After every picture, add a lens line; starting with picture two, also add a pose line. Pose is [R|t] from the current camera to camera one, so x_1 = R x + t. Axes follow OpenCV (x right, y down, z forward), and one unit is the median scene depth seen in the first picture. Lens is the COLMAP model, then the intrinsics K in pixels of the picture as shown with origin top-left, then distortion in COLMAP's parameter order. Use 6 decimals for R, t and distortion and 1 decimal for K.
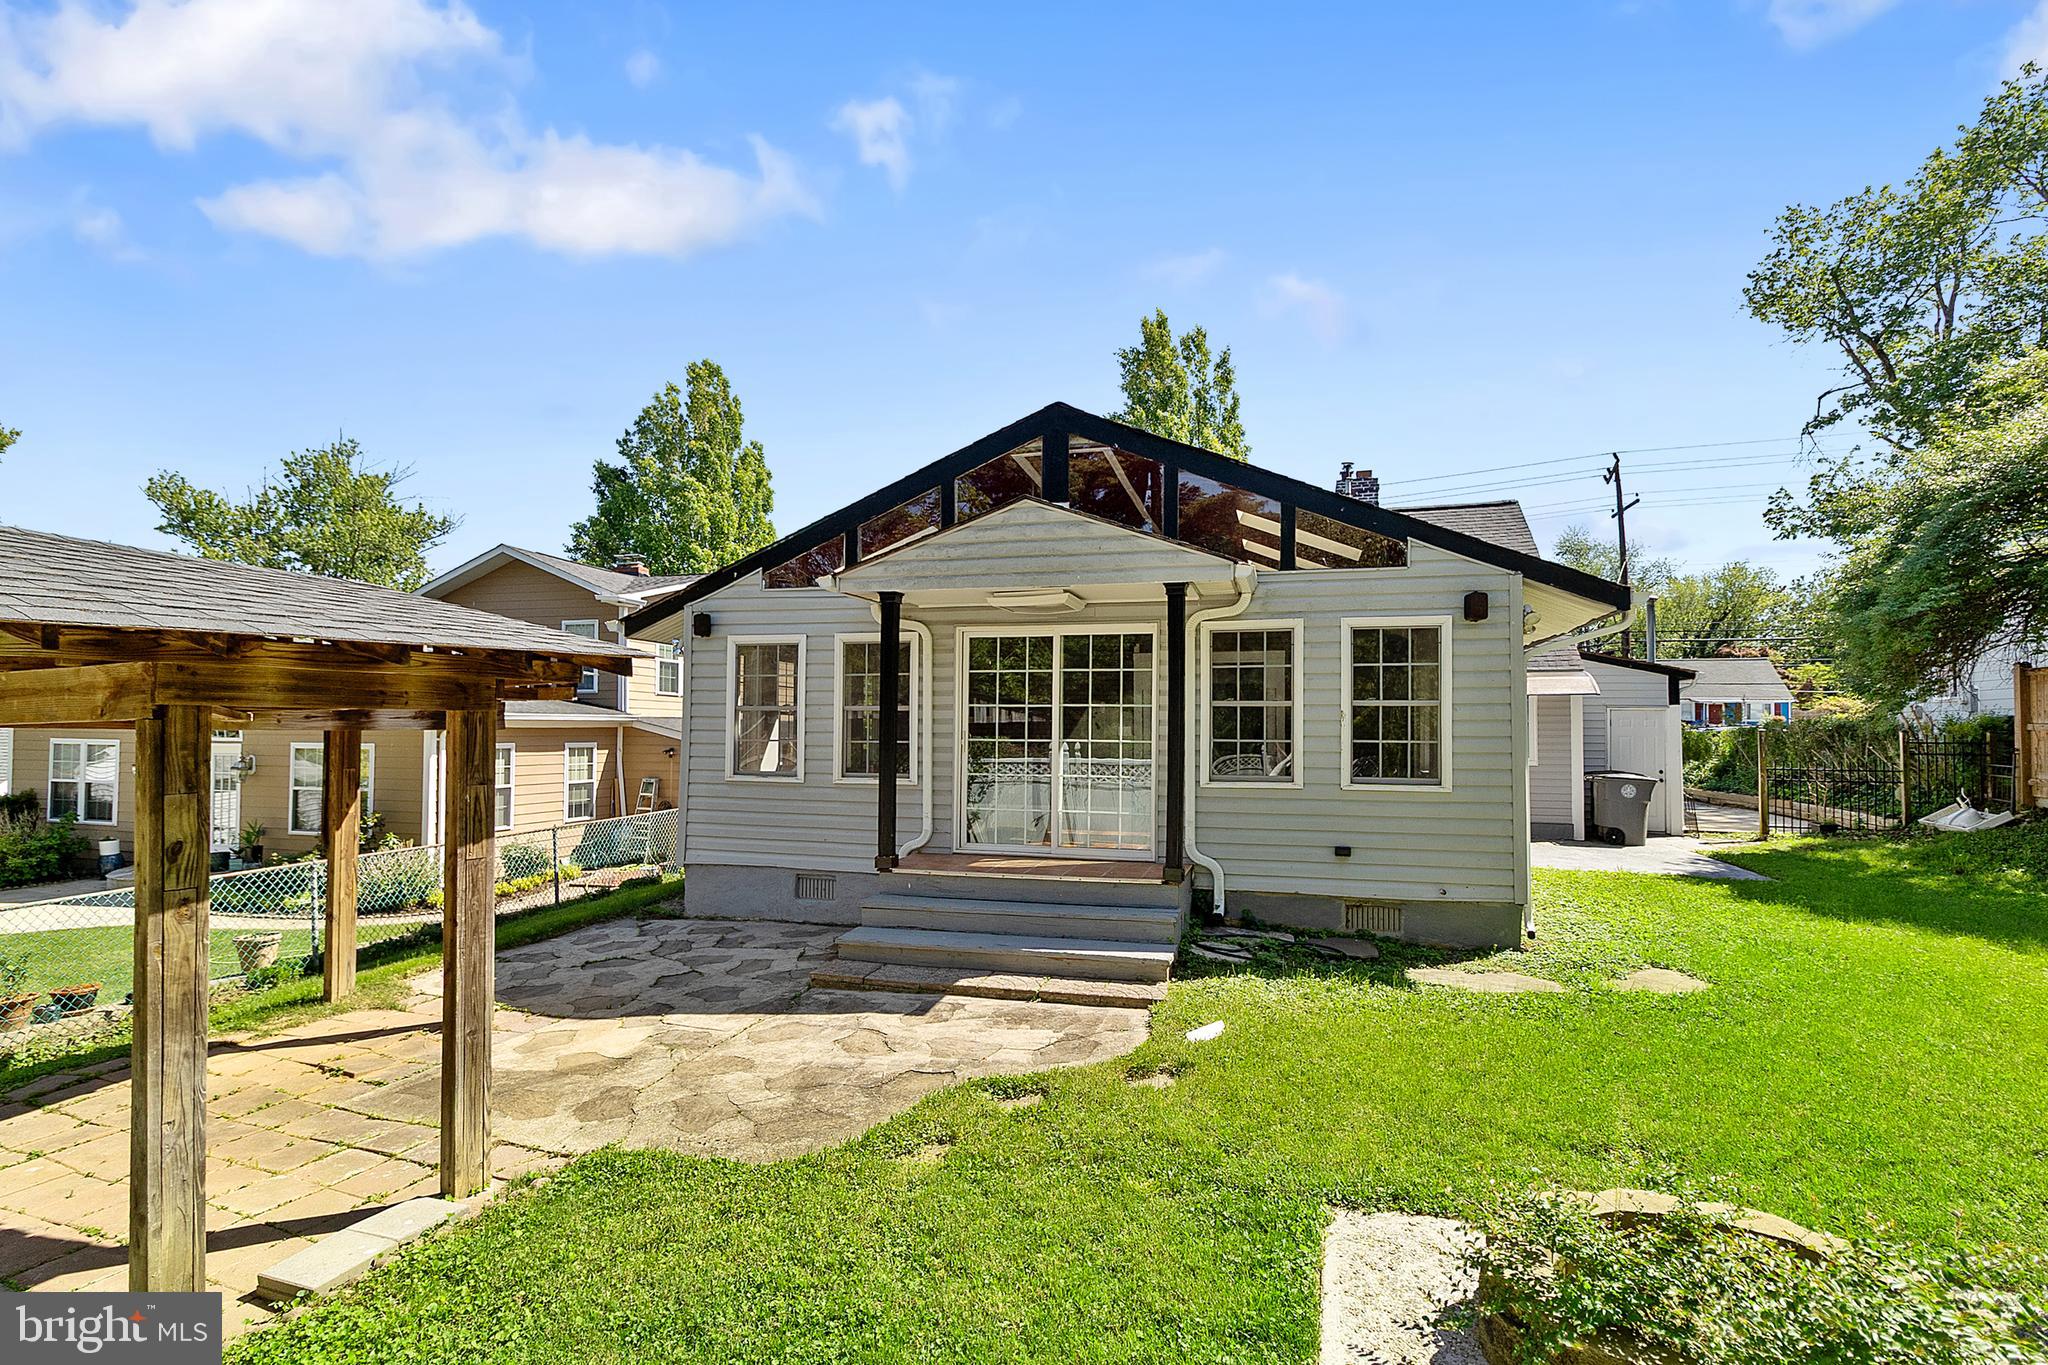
lens RADIAL K [[957.0, 0, 991.6], [0, 957.0, 721.8], [0, 0, 1]] dist [0.002548, 0.000186]
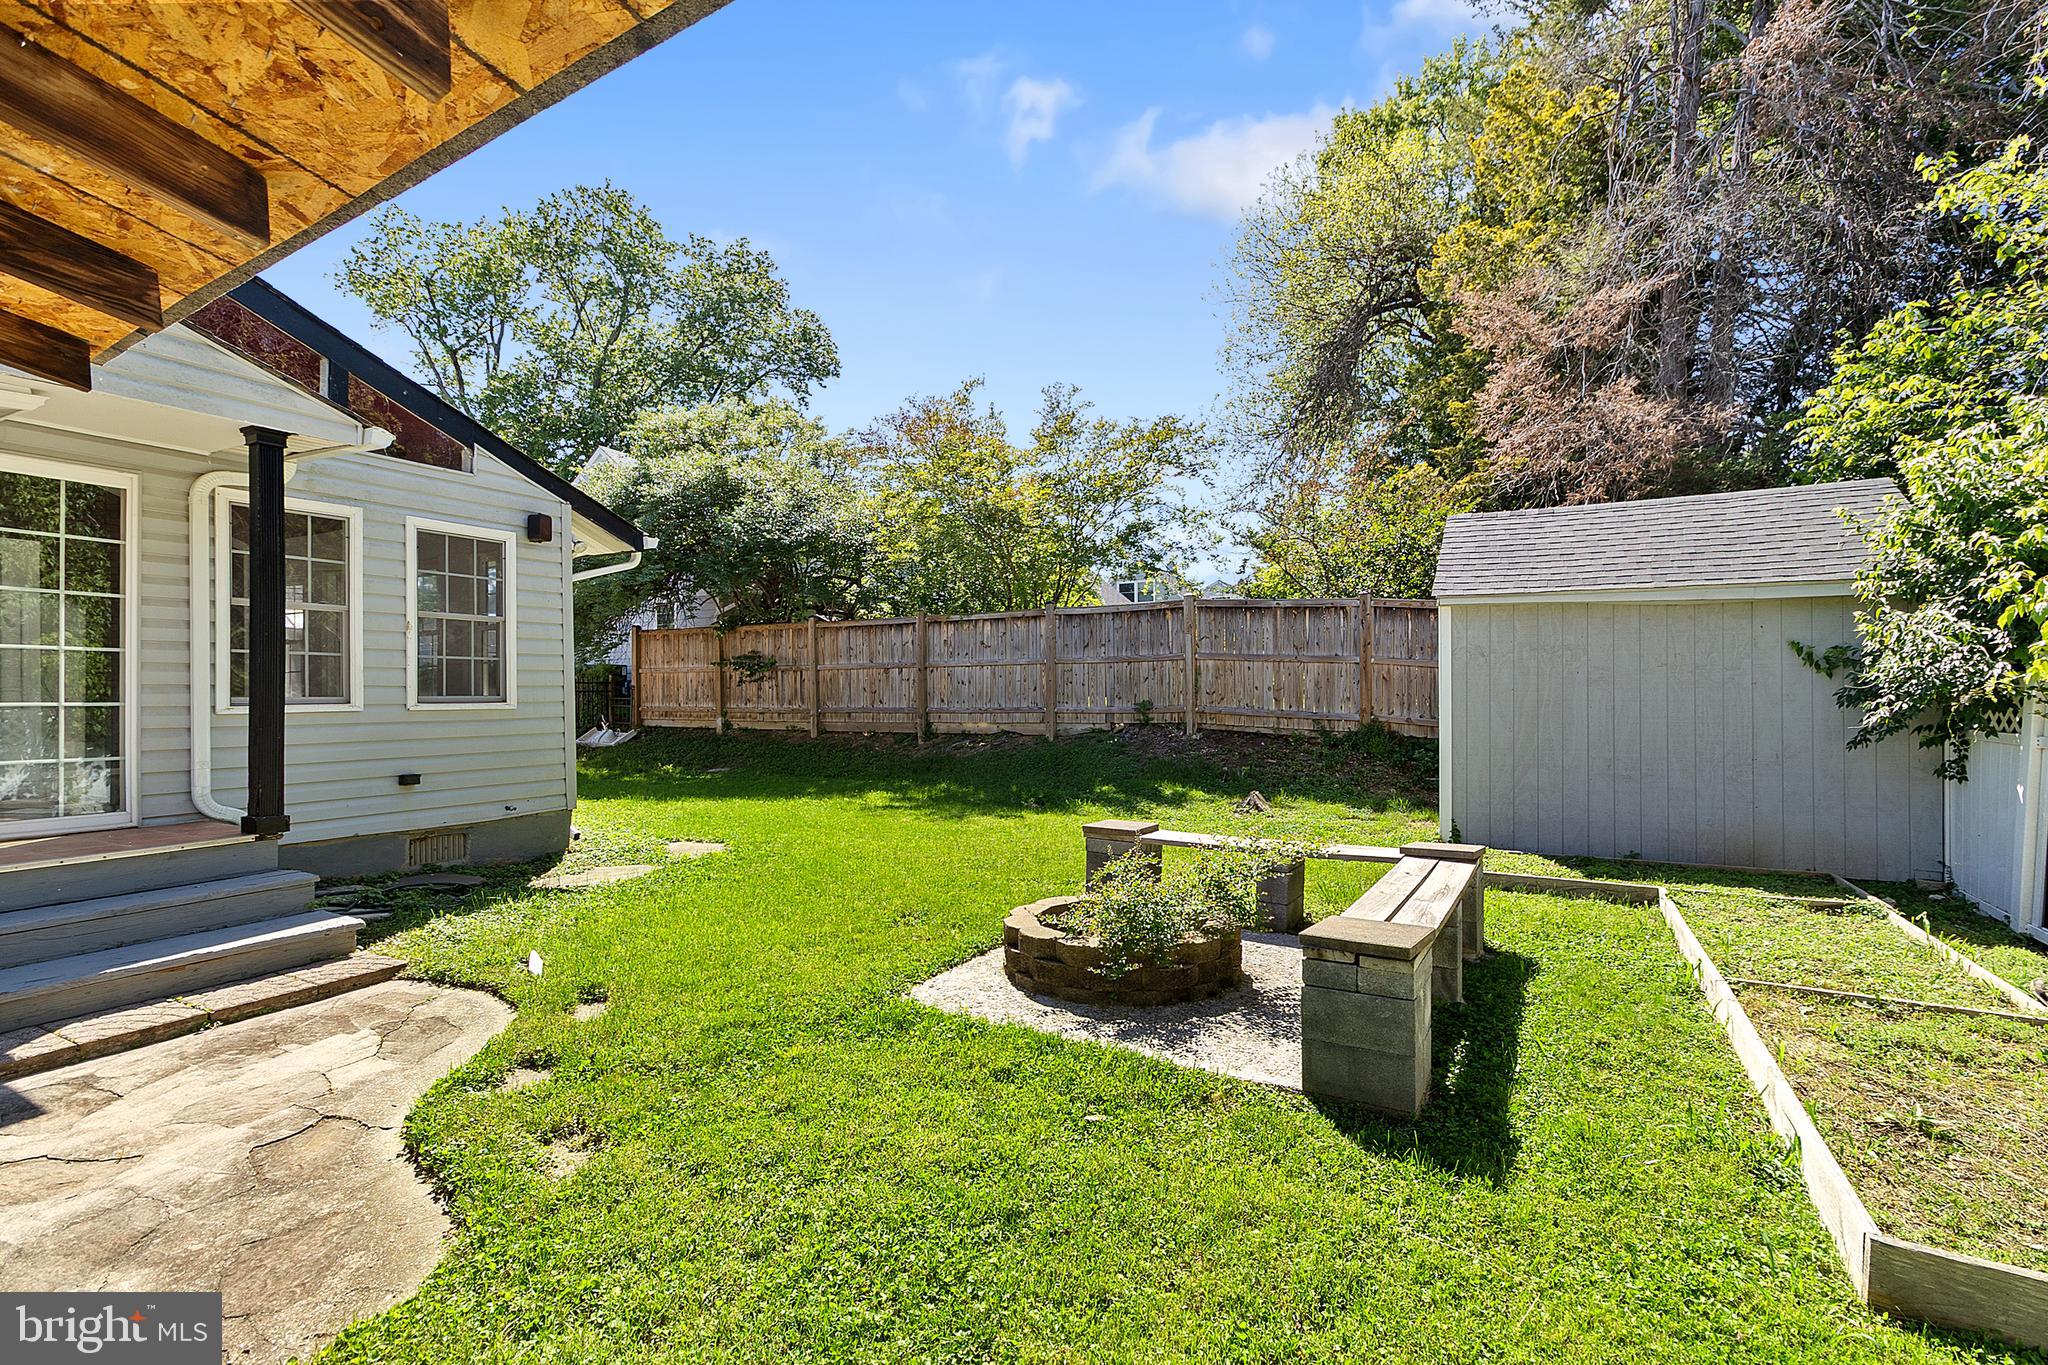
lens RADIAL K [[957.0, 0, 1018.1], [0, 957.0, 690.0], [0, 0, 1]] dist [0.002548, 0.000186]
pose [[0.210998, -0.003915, 0.977479, -0.389455], [-0.005456, 0.999972, 0.005183, 0.045639], [-0.977471, -0.006427, 0.210971, 0.268254]]
